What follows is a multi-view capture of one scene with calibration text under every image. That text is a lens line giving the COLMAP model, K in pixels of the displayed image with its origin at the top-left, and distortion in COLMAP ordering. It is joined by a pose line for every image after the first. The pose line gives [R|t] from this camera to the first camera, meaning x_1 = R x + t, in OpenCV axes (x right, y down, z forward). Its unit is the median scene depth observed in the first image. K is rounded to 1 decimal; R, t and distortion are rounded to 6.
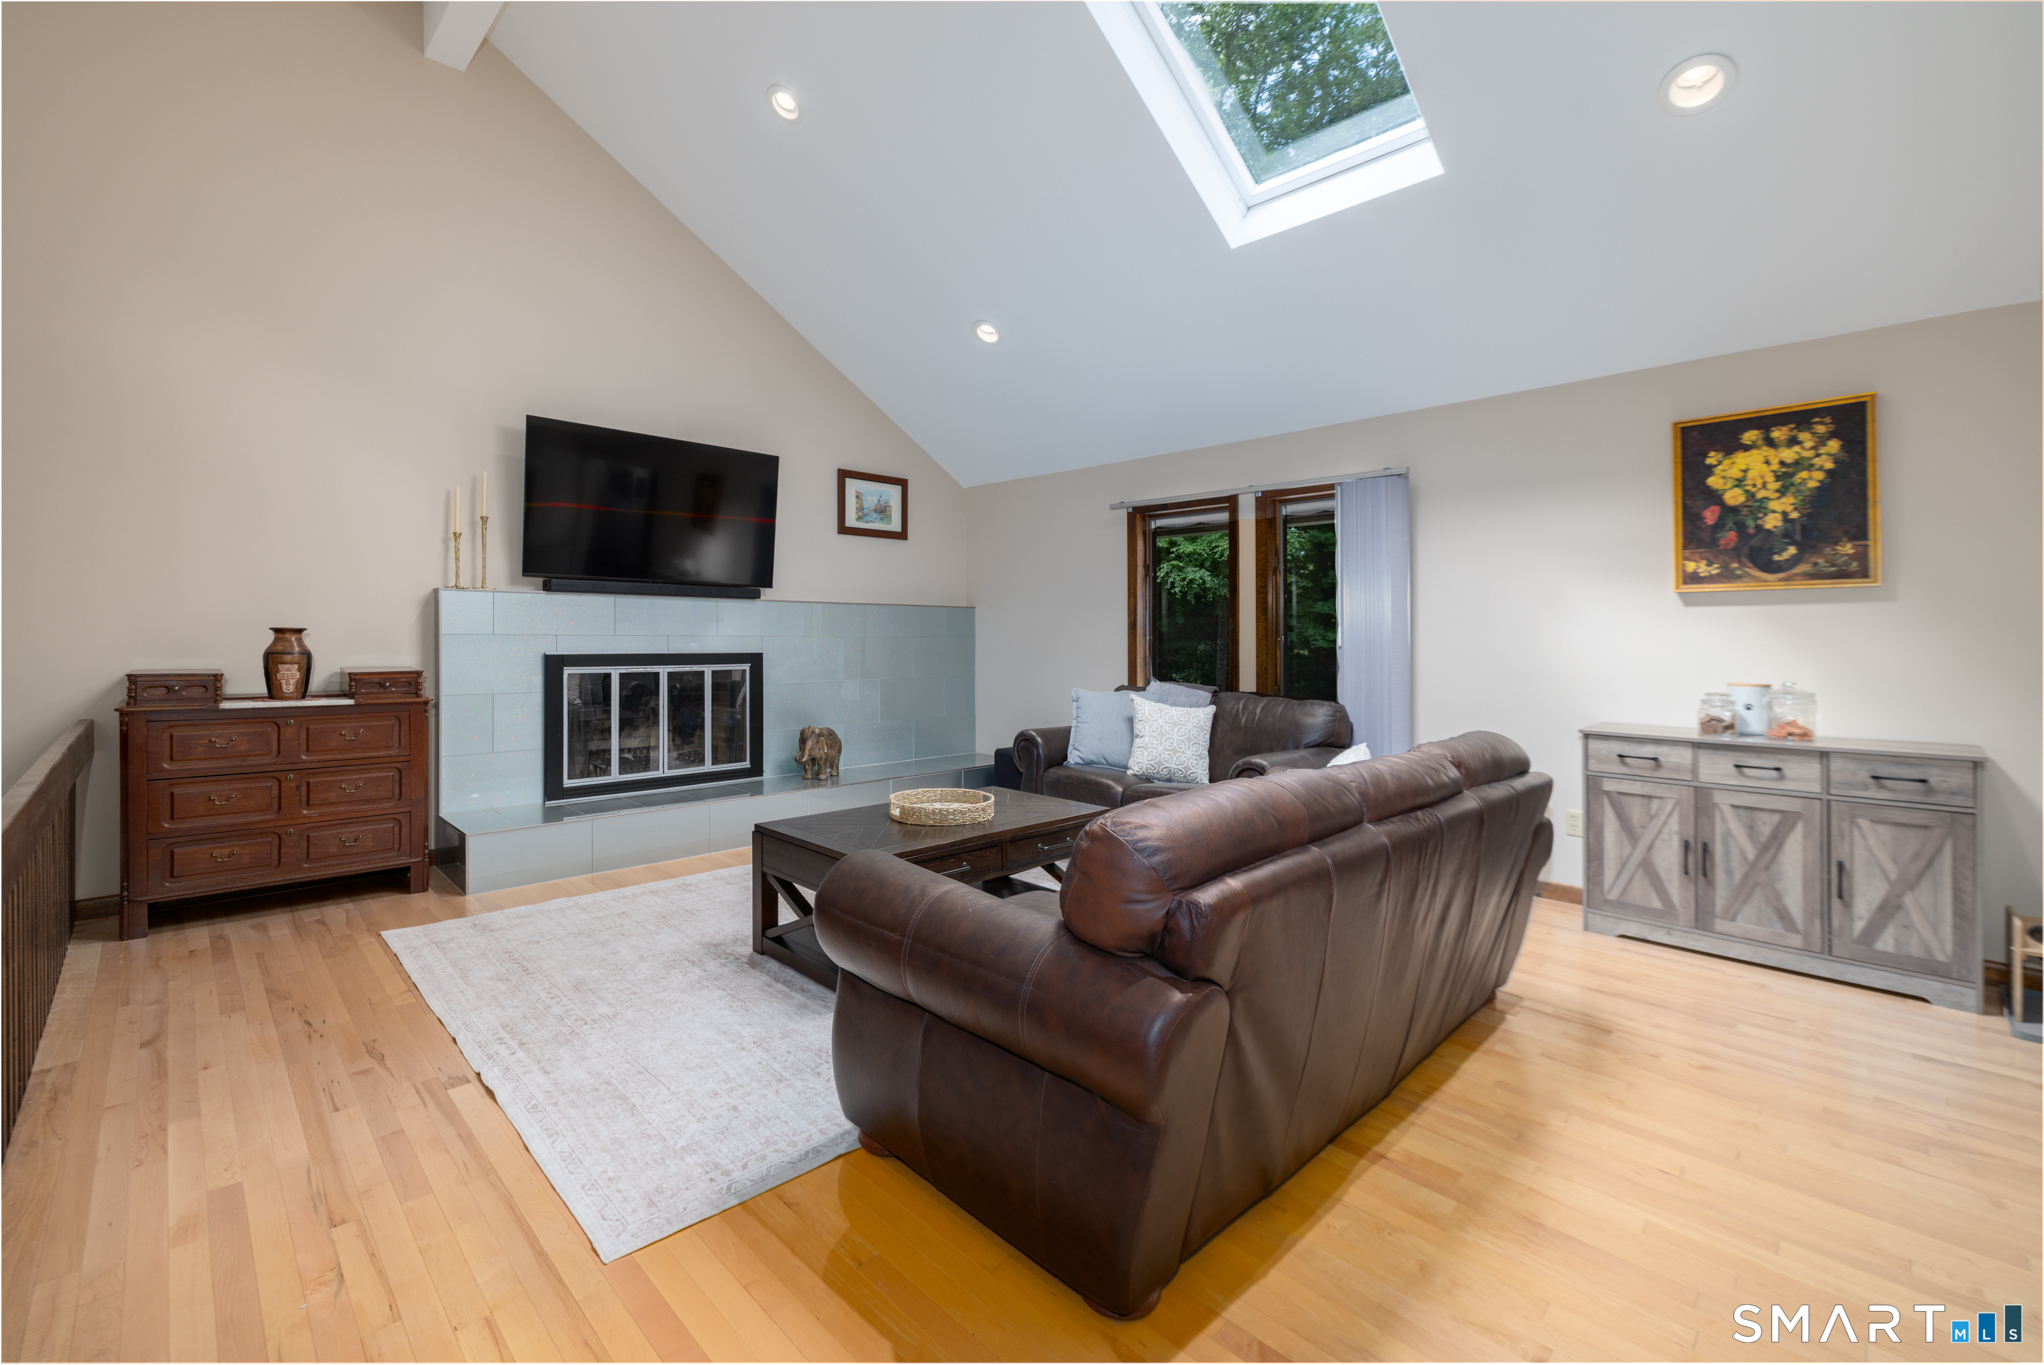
lens RADIAL K [[868.3, 0, 997.2], [0, 868.3, 635.5], [0, 0, 1]] dist [0.001019, 0.000815]
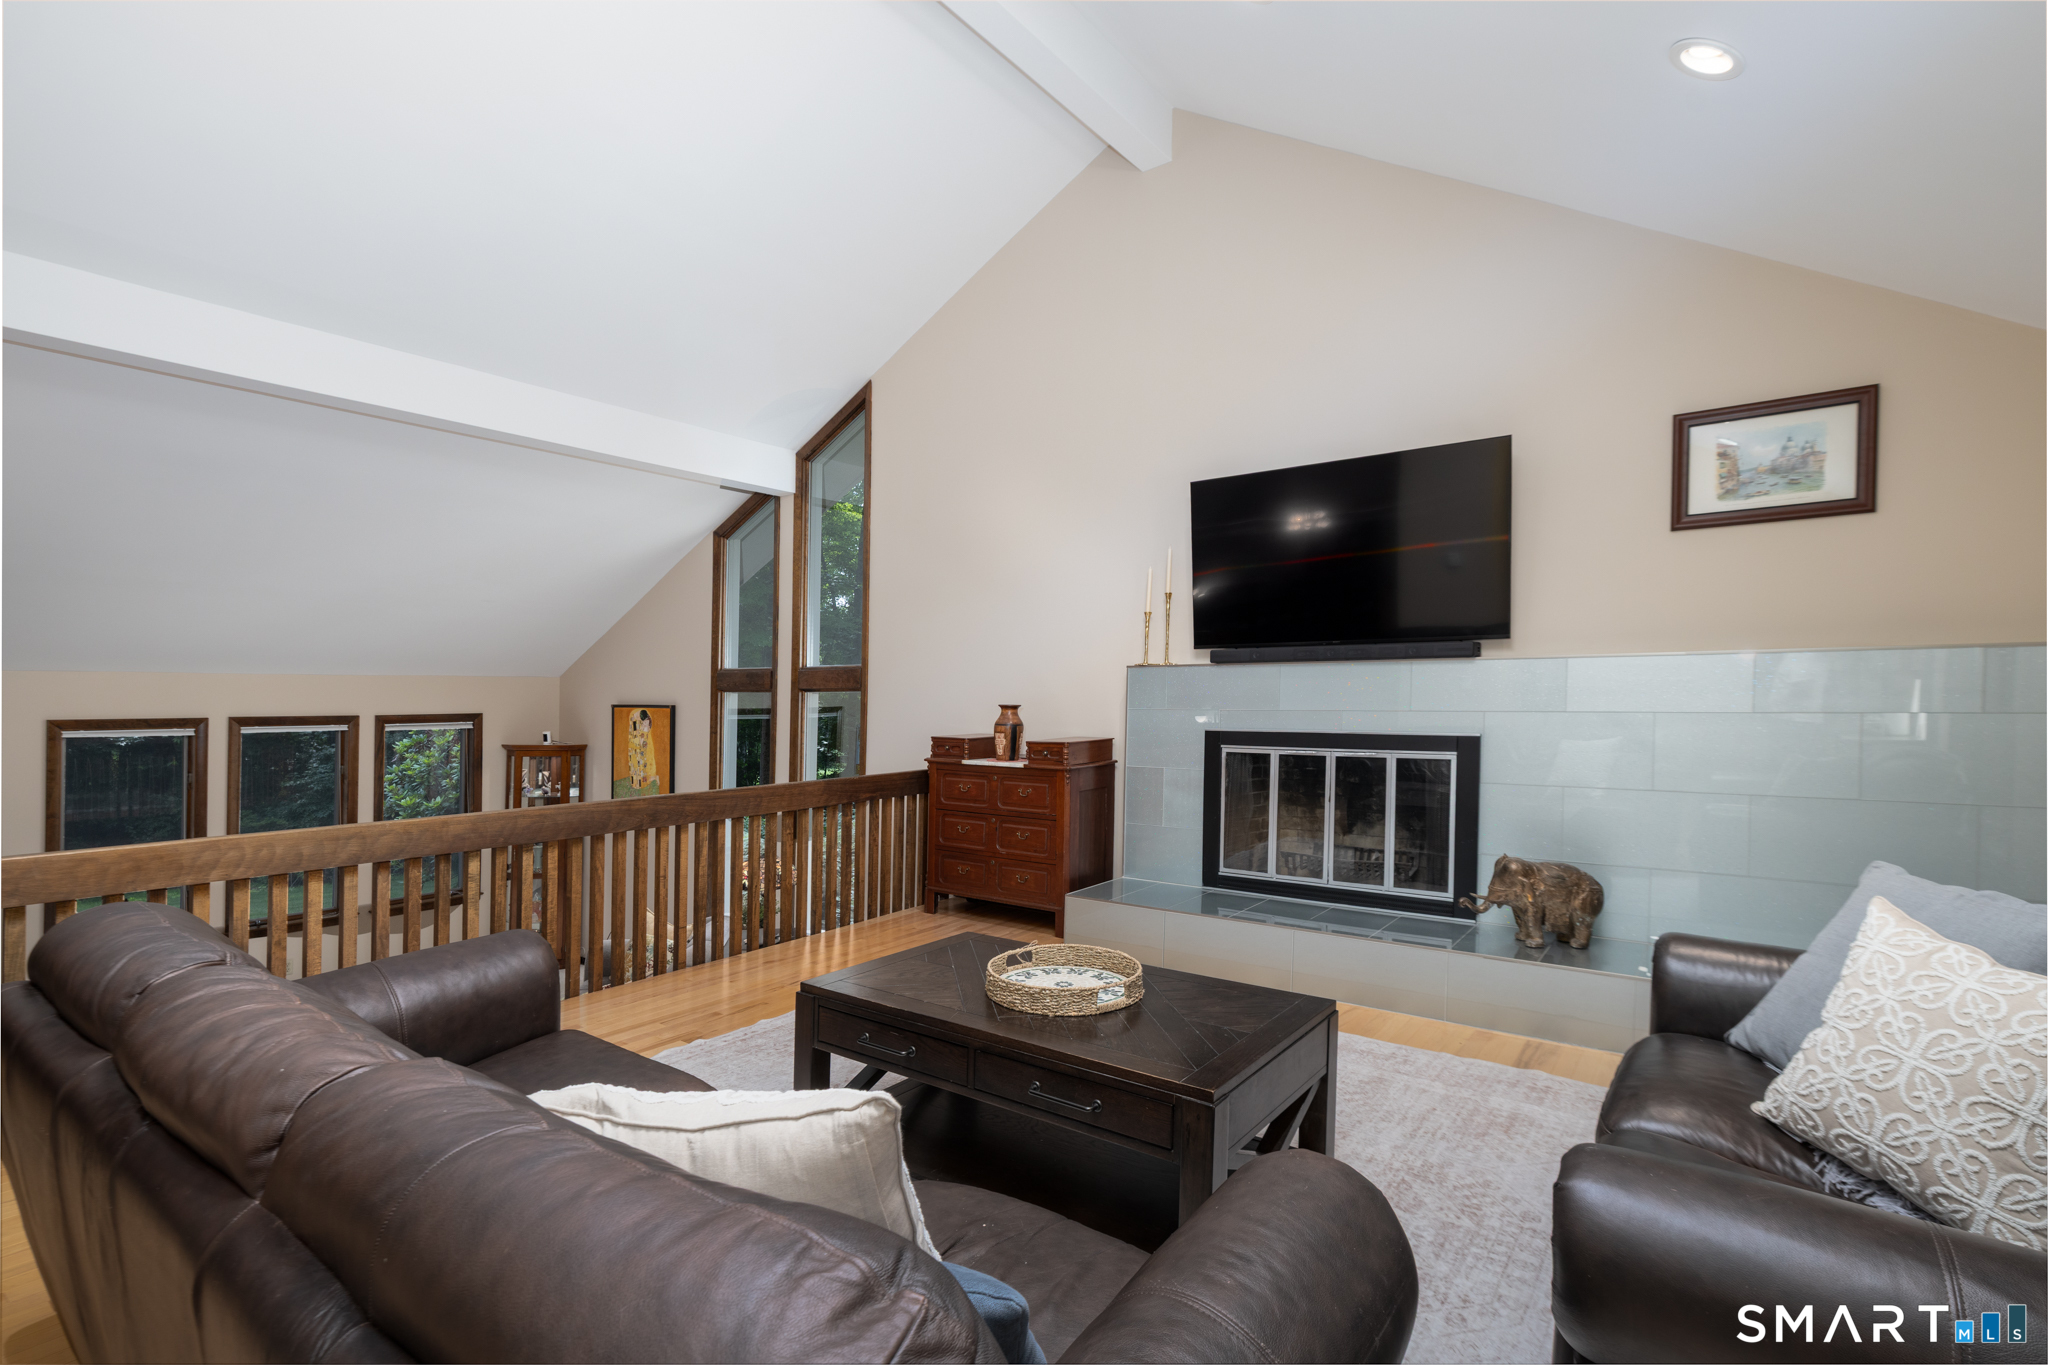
lens RADIAL K [[968.9, 0, 1018.6], [0, 968.9, 695.1], [0, 0, 1]] dist [0.008590, 0.000491]
pose [[0.164255, -0.008212, -0.986384, 0.433775], [0.005466, 0.999958, -0.007414, -0.008800], [0.986403, -0.004174, 0.164293, 0.551256]]
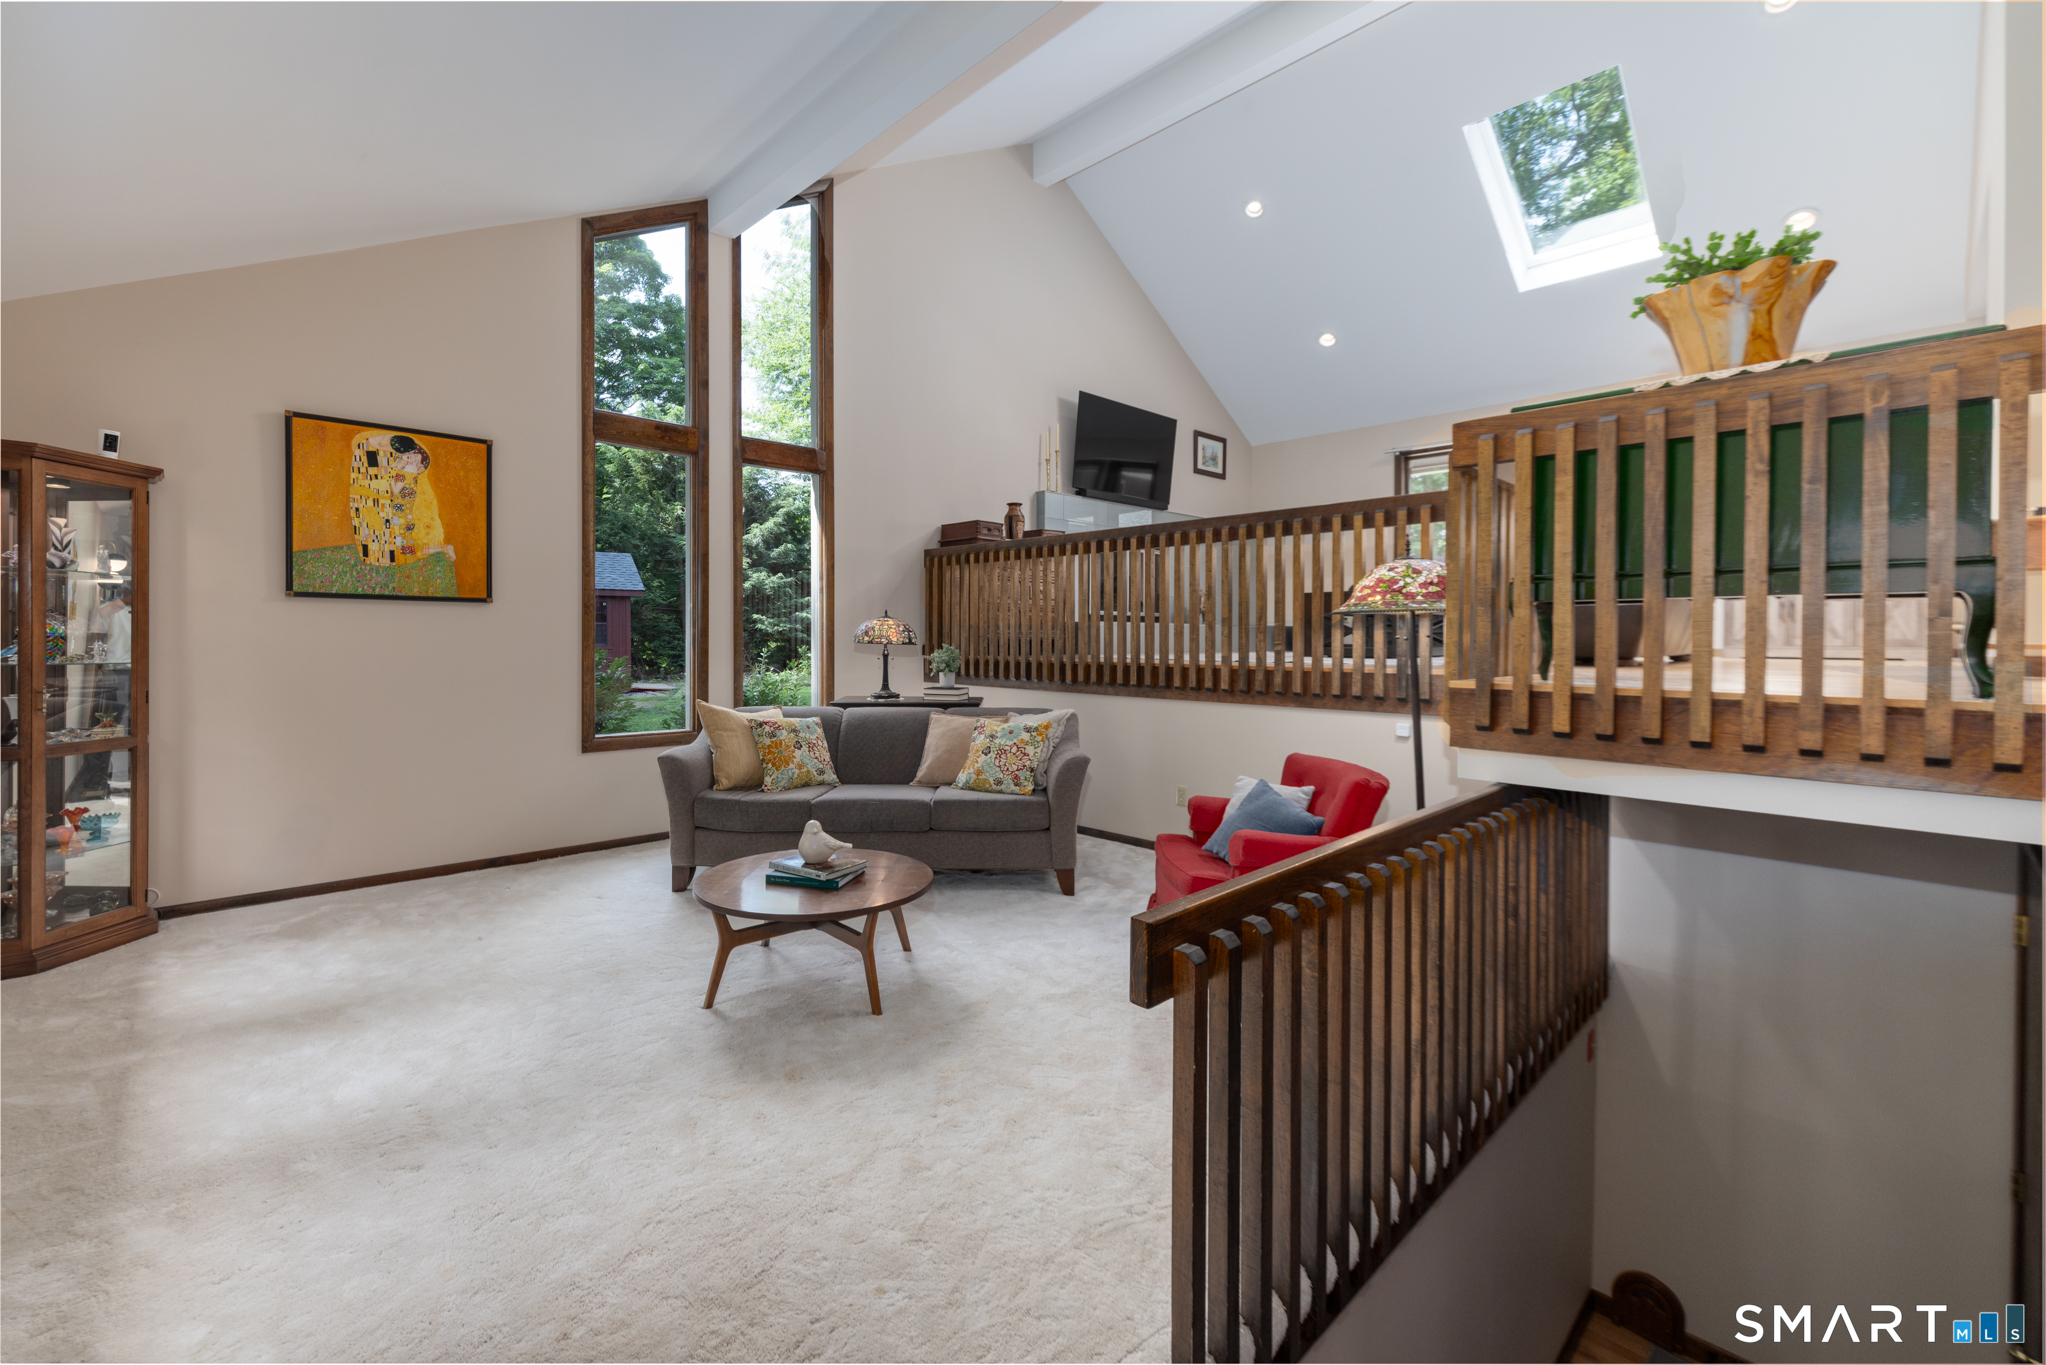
lens RADIAL K [[869.1, 0, 1010.3], [0, 869.1, 641.8], [0, 0, 1]] dist [0.001019, 0.000815]
pose [[0.999980, -0.003597, -0.005137, -0.575755], [0.003634, 0.999967, 0.007244, 0.190397], [0.005110, -0.007263, 0.999961, -0.595483]]
